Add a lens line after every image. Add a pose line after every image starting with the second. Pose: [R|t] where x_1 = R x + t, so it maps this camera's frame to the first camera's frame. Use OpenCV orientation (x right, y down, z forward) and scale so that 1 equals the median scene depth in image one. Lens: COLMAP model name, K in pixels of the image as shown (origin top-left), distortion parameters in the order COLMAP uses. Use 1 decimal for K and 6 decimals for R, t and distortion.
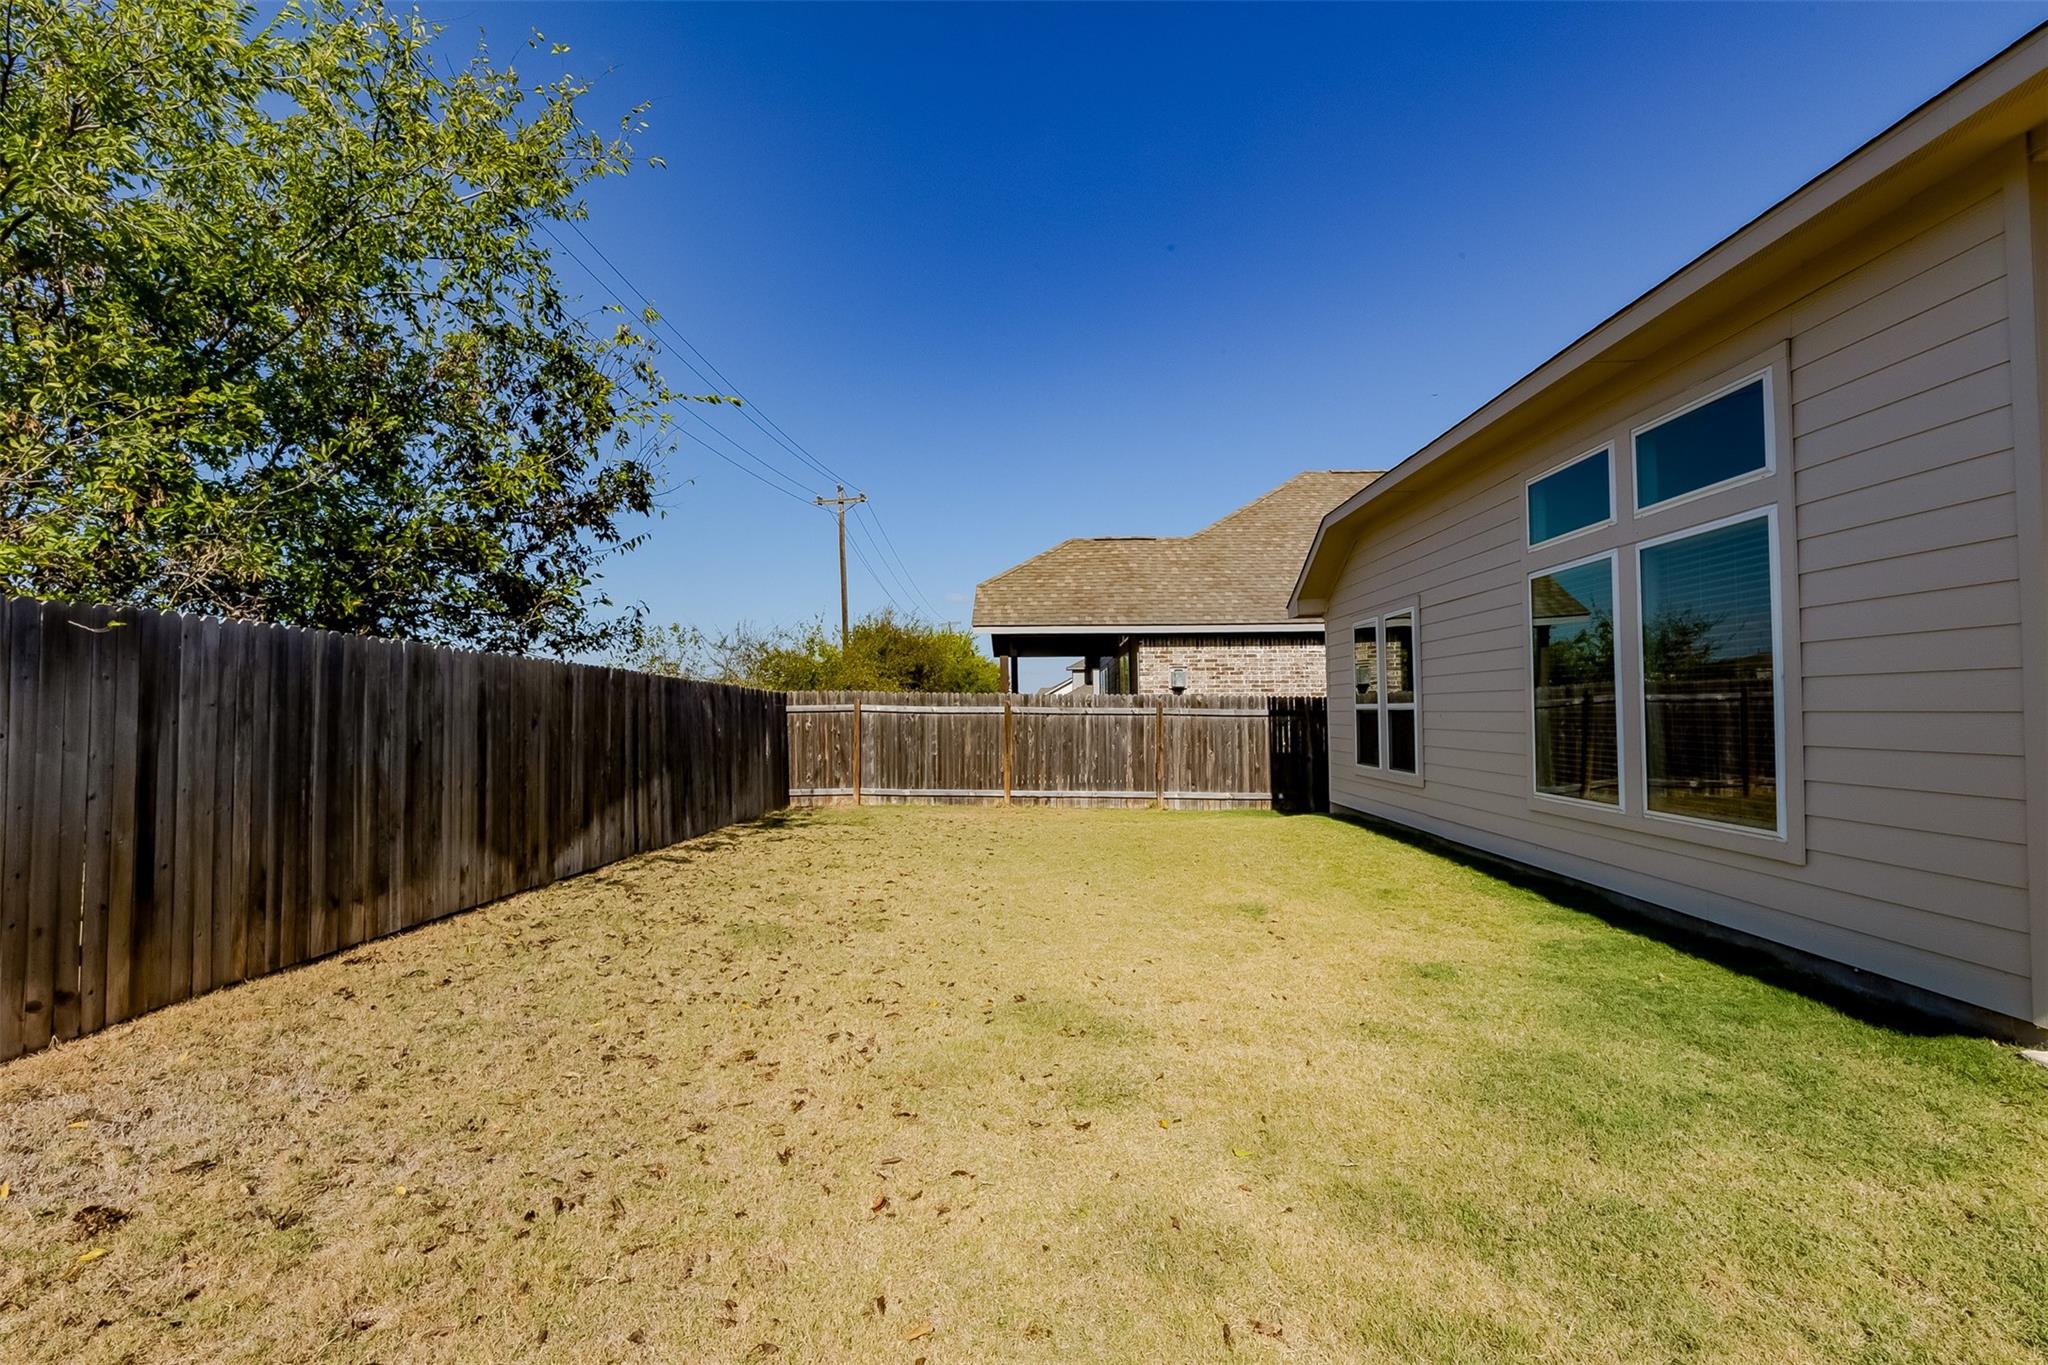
lens RADIAL K [[936.7, 0, 1028.9], [0, 936.7, 685.8], [0, 0, 1]] dist [0.004536, 0.000979]
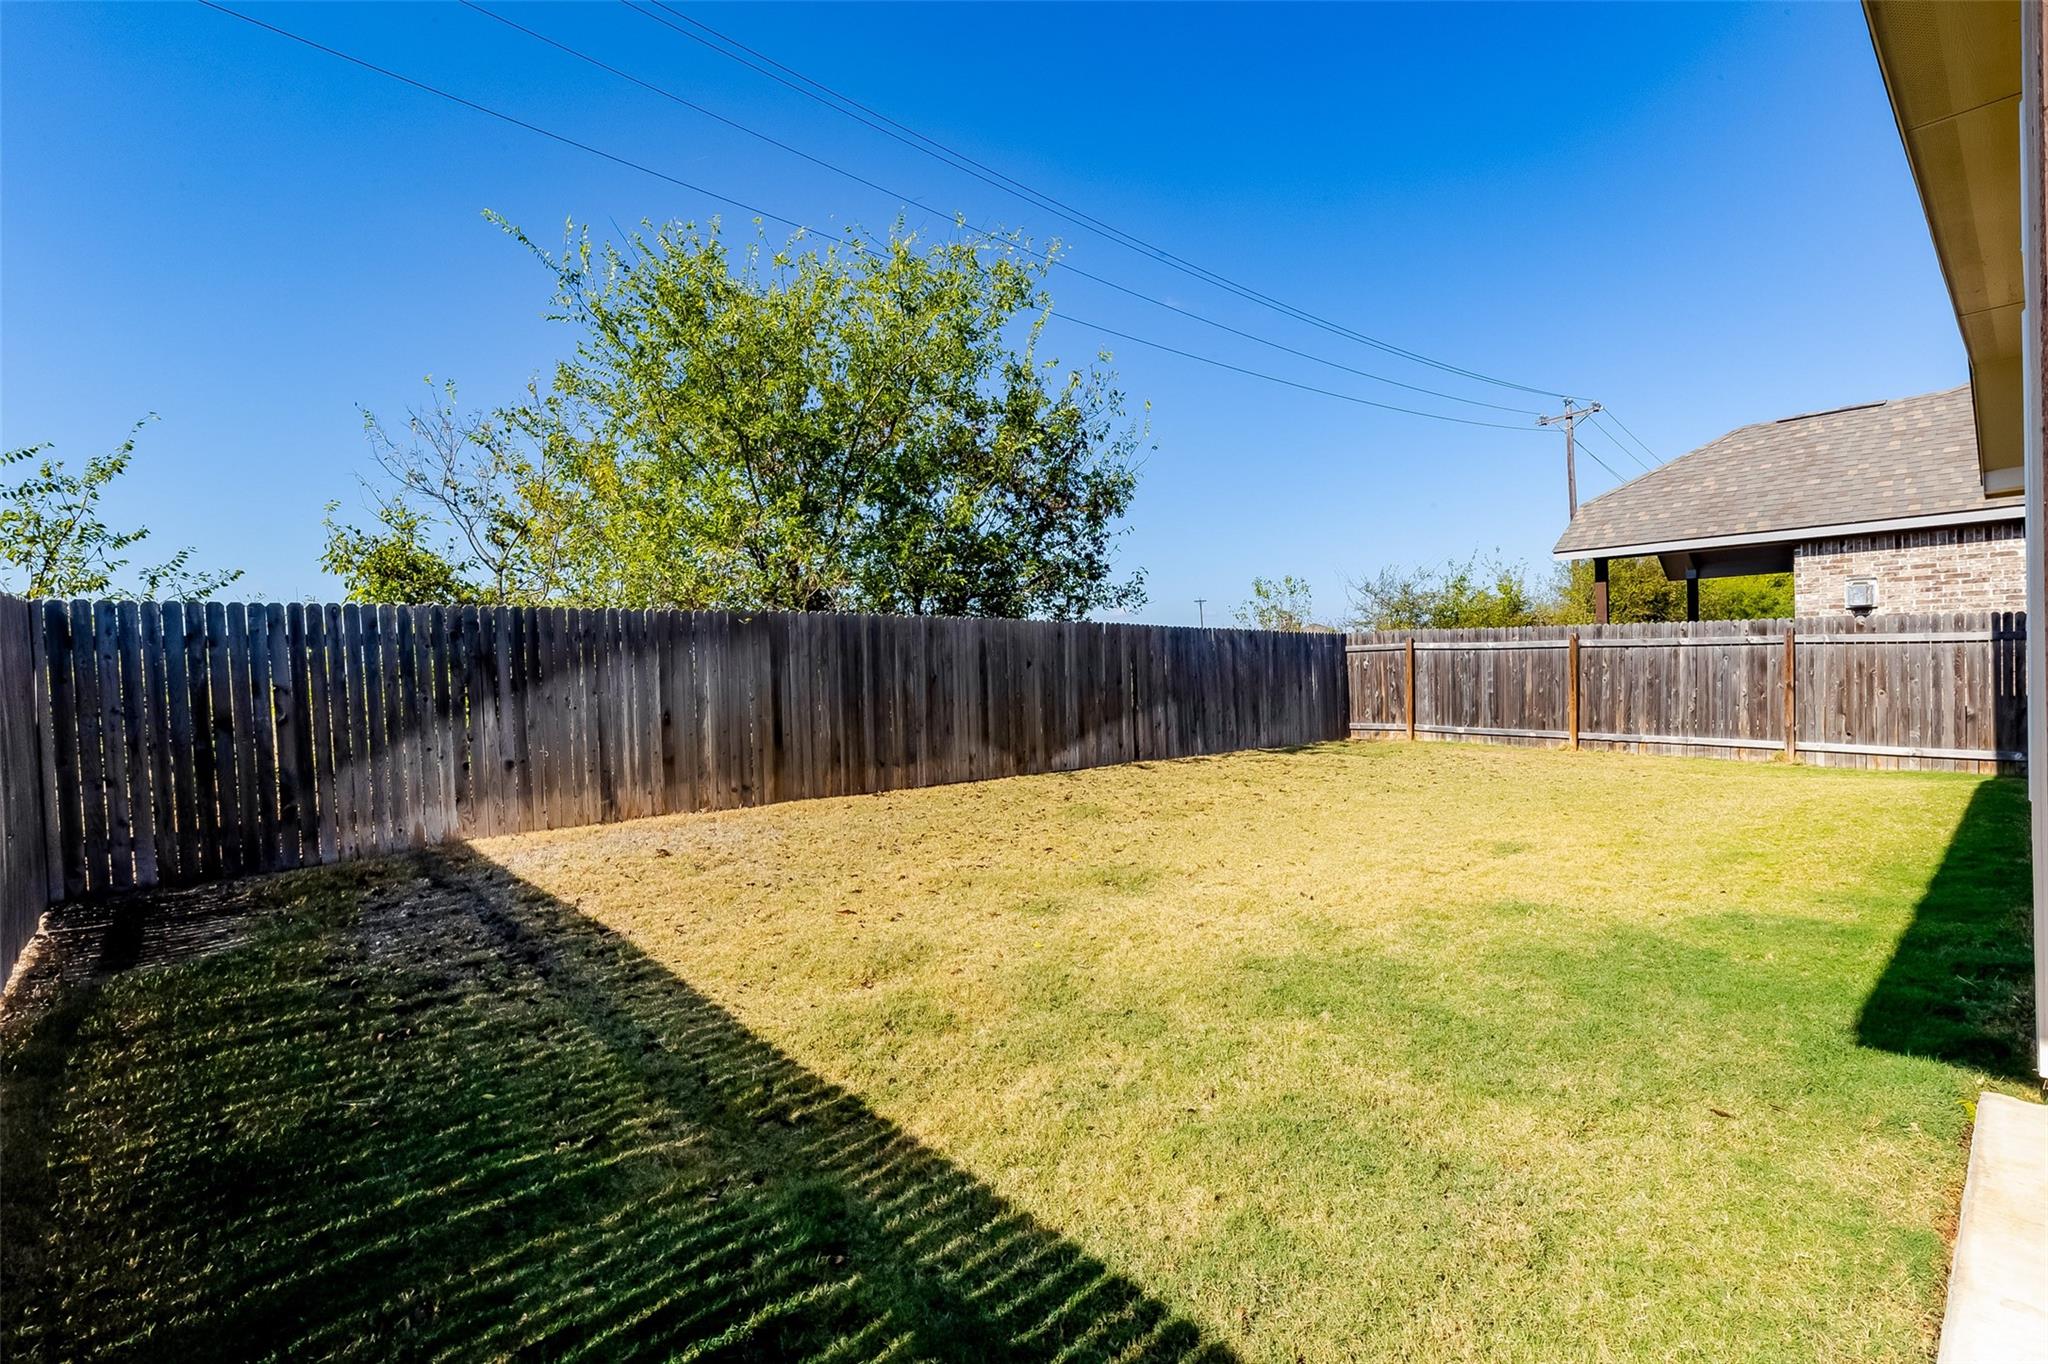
lens RADIAL K [[916.4, 0, 1024.0], [0, 916.4, 682.0], [0, 0, 1]] dist [0.003811, 0.000386]
pose [[0.679083, 0.000046, -0.734061, 0.307721], [0.041981, 0.998361, 0.038899, 0.006934], [0.732860, -0.057232, 0.677968, 0.007080]]
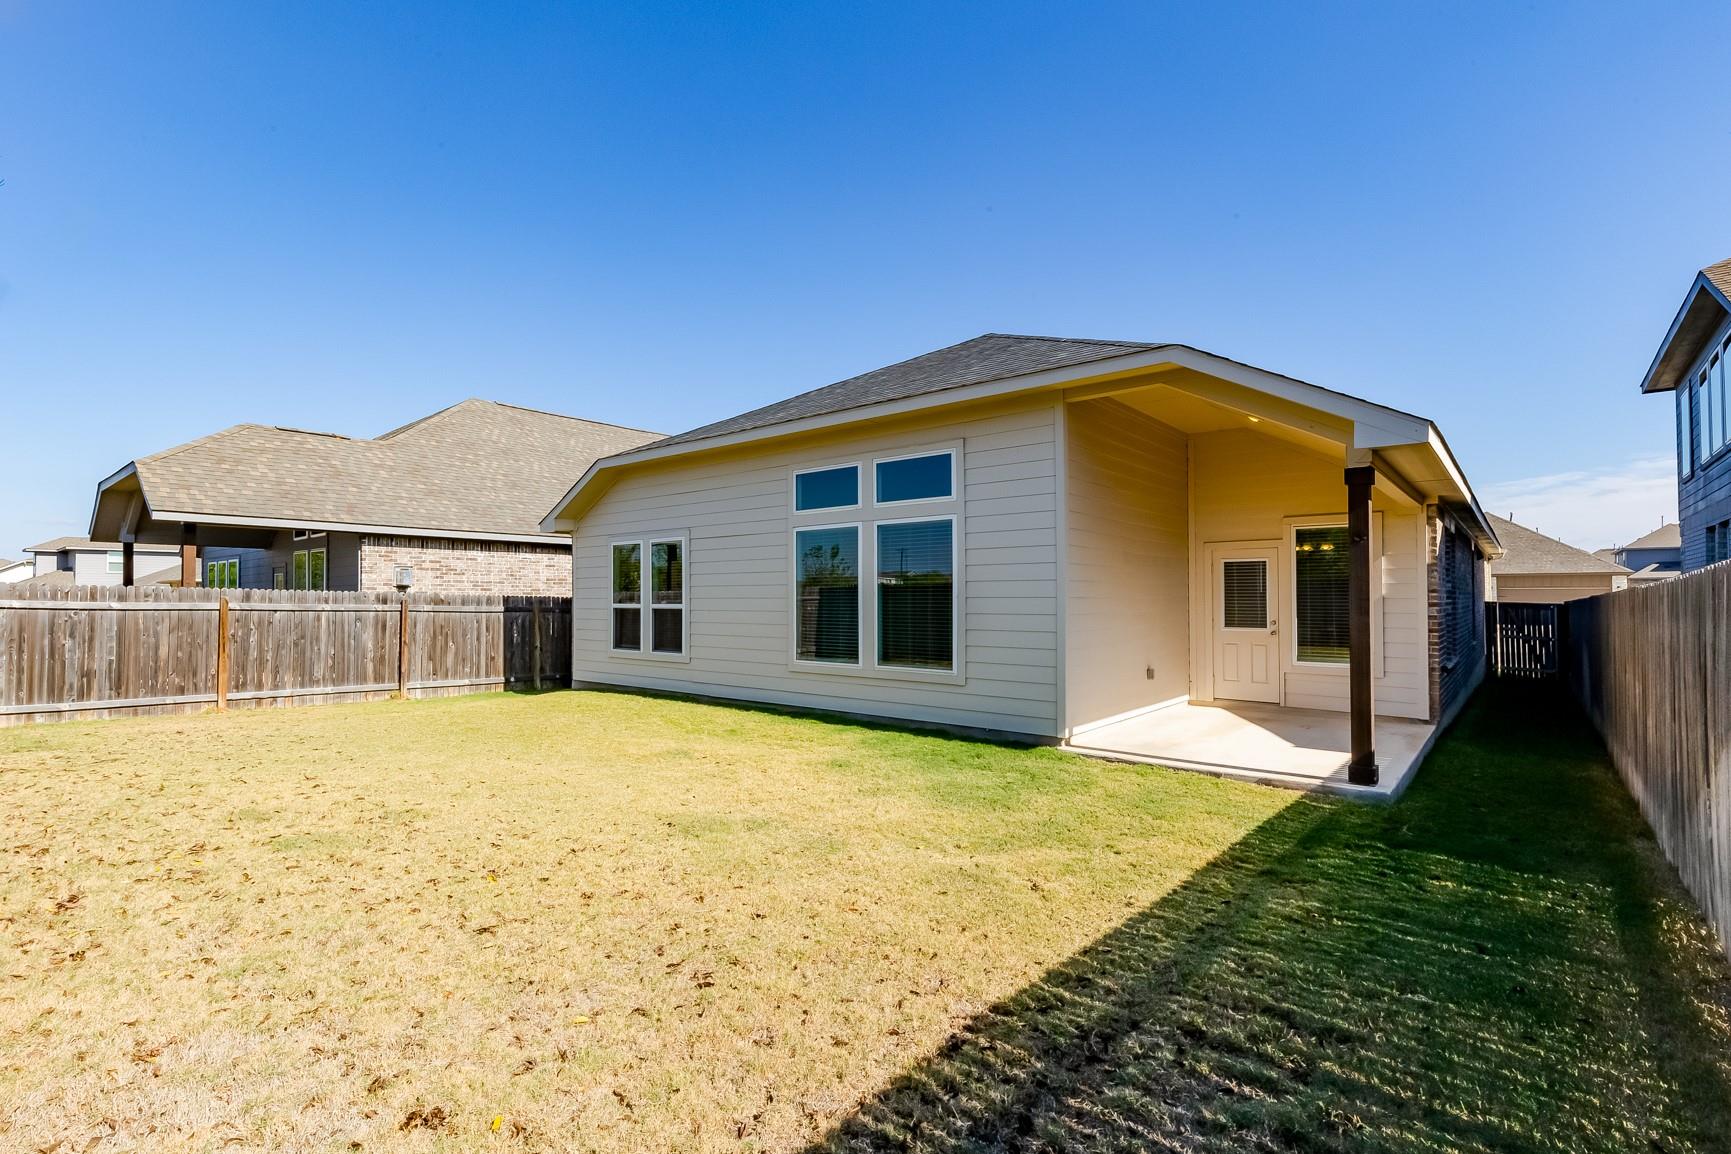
lens RADIAL K [[791.7, 0, 869.6], [0, 791.7, 579.8], [0, 0, 1]] dist [0.004536, 0.000979]
pose [[0.623214, 0.028537, 0.781531, -0.274421], [-0.026371, 0.999533, -0.015468, -0.005845], [-0.781607, -0.010969, 0.623675, 0.017205]]
